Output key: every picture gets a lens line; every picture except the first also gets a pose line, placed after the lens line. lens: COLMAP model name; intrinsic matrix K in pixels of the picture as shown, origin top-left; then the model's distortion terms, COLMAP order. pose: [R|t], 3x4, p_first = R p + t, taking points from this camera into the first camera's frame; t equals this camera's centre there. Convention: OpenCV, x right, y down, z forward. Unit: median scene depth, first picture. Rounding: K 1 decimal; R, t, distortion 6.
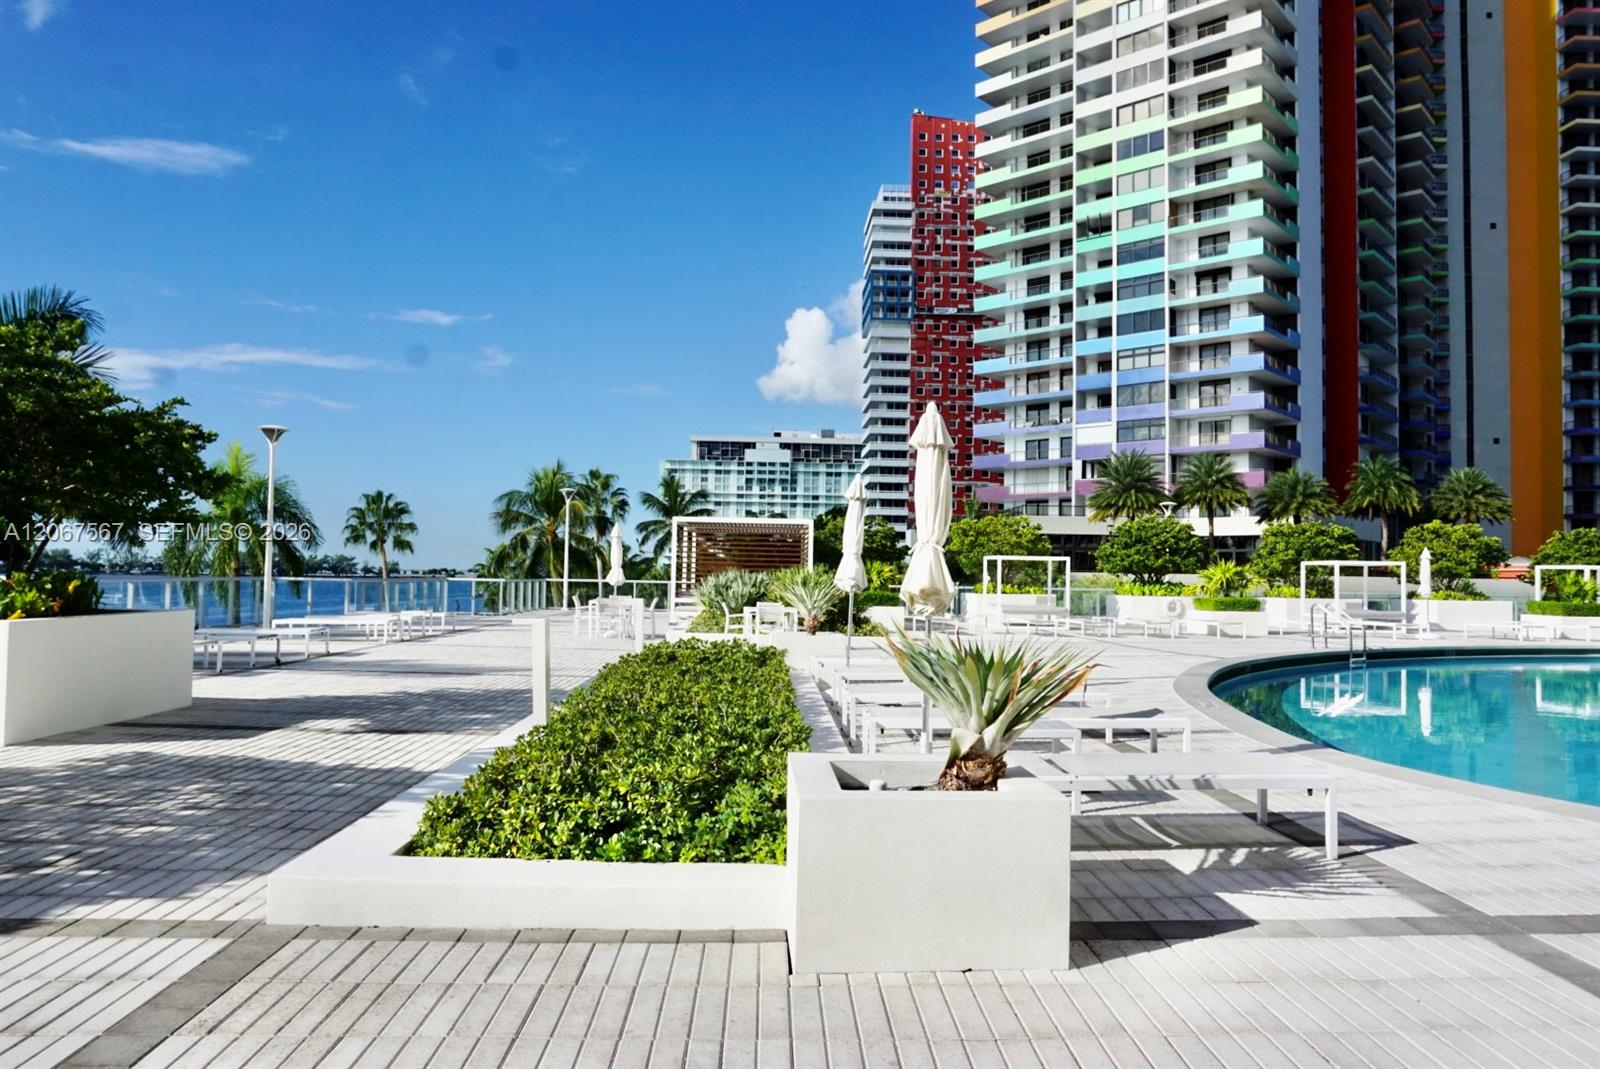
lens RADIAL K [[1068.0, 0, 793.8], [0, 1068.0, 536.6], [0, 0, 1]] dist [-0.043234, 0.027977]
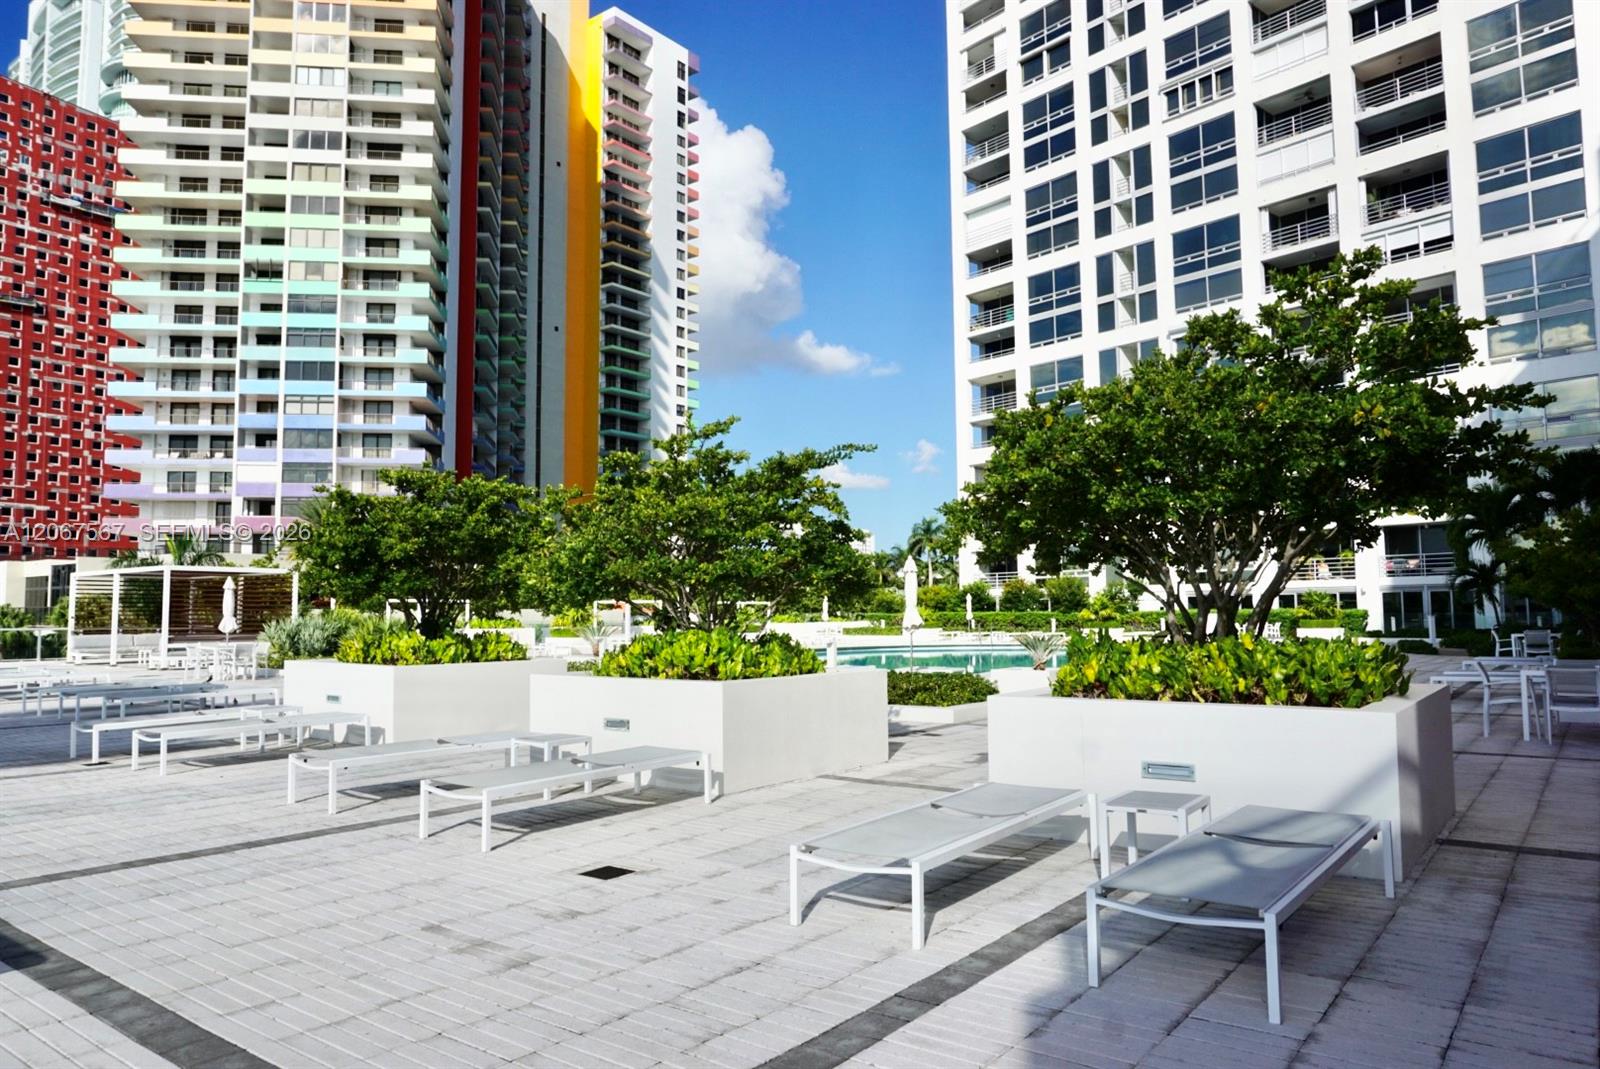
lens RADIAL K [[1068.0, 0, 796.2], [0, 1068.0, 539.5], [0, 0, 1]] dist [-0.043234, 0.027977]
pose [[0.634257, 0.031574, 0.772477, -0.185364], [-0.010889, 0.999431, -0.031910, -0.006584], [-0.773046, 0.011828, 0.634240, -0.043854]]
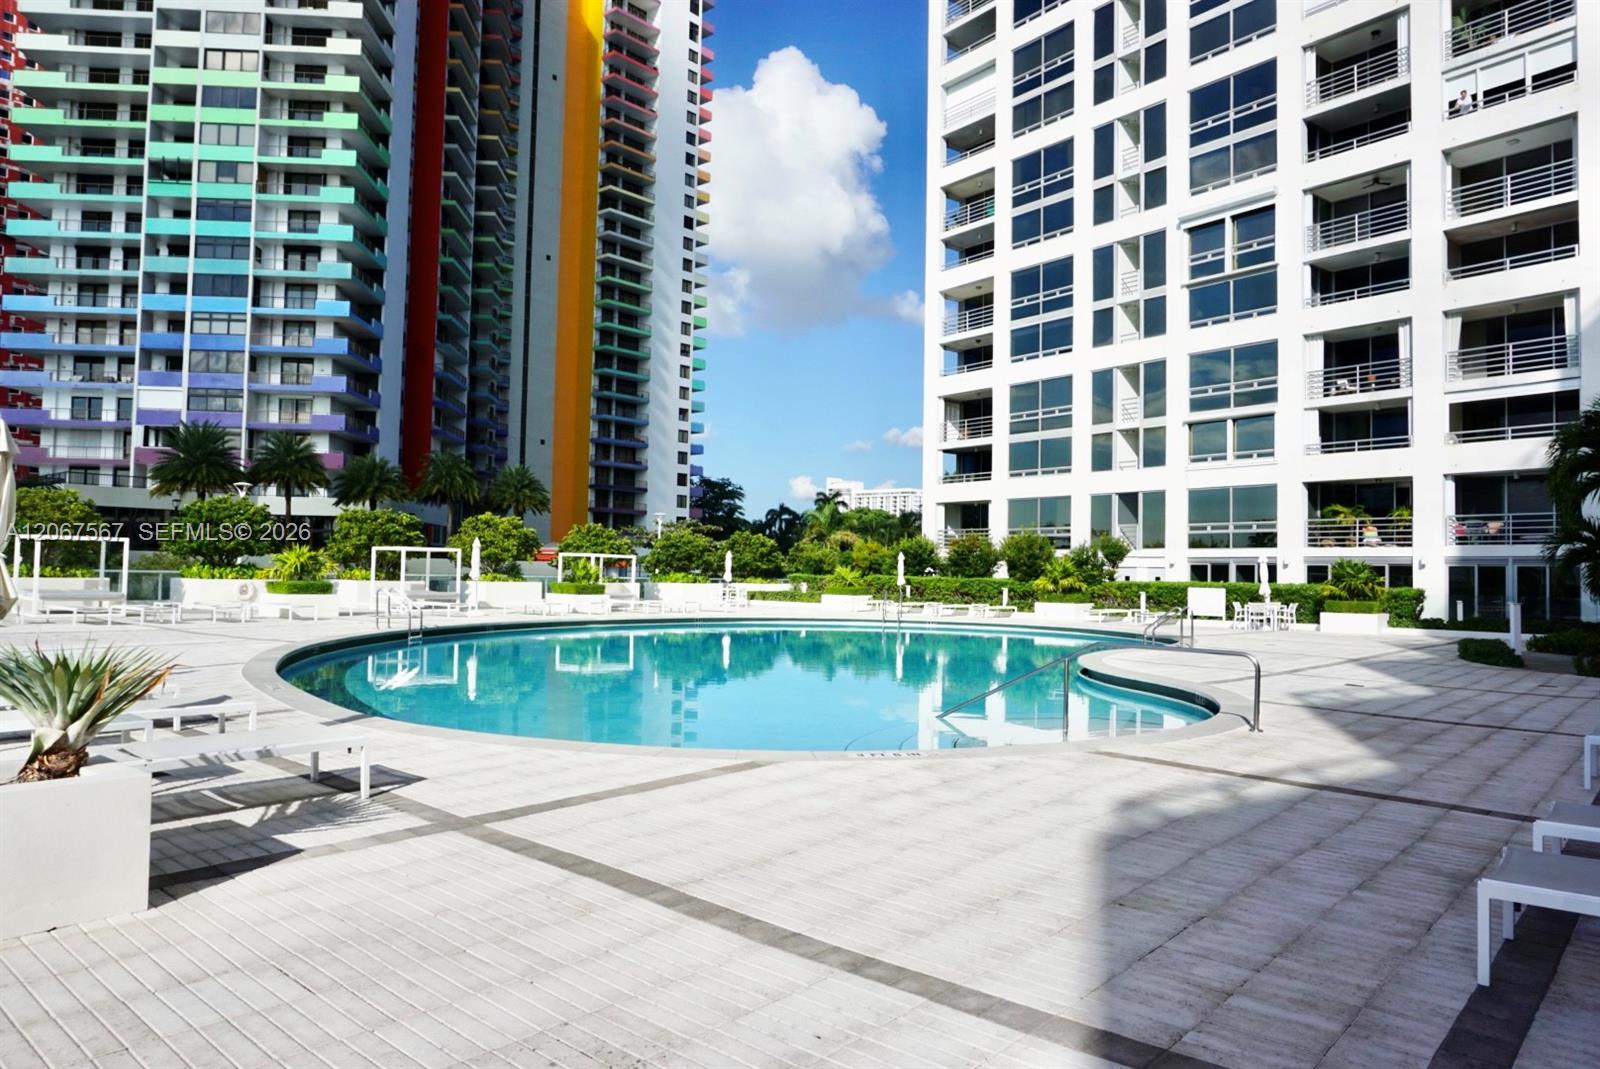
lens RADIAL K [[1068.0, 0, 795.0], [0, 1068.0, 535.9], [0, 0, 1]] dist [-0.043234, 0.027977]
pose [[0.681130, 0.023037, 0.731800, -0.006469], [-0.038077, 0.999267, 0.003984, -0.003155], [-0.731172, -0.030579, 0.681508, -0.018321]]
